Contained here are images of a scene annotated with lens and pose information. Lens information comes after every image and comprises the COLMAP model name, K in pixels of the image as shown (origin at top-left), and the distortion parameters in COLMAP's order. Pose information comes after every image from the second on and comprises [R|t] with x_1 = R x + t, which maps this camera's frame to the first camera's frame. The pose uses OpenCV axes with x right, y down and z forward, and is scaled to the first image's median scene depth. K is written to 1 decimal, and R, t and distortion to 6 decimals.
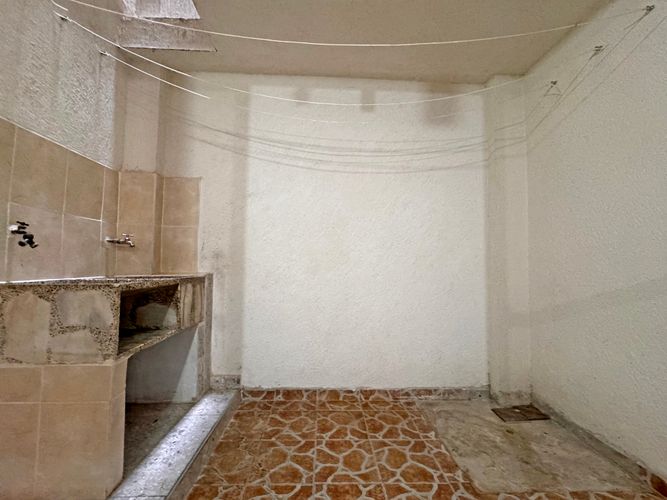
lens RADIAL K [[269.6, 0, 332.5], [0, 269.6, 250.9], [0, 0, 1]] dist [-0.000266, 0.000148]
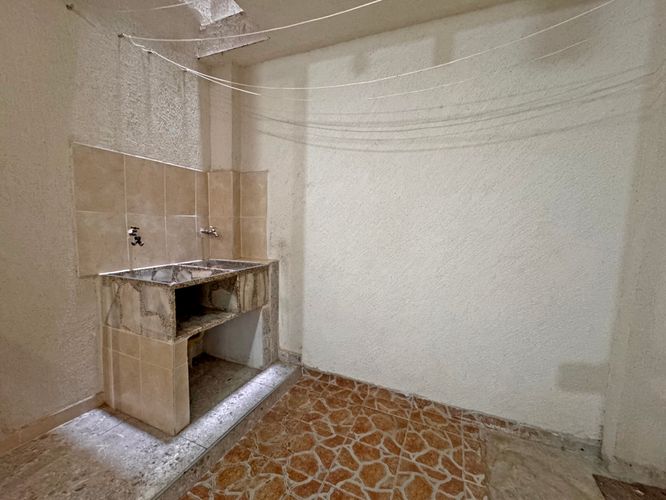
lens RADIAL K [[275.1, 0, 330.2], [0, 275.1, 252.0], [0, 0, 1]] dist [-0.000333, 0.000047]
pose [[0.902093, 0.057869, -0.427644, 0.229525], [0.002958, 0.990116, 0.140223, -0.112613], [0.431532, -0.127759, 0.893005, 0.105472]]
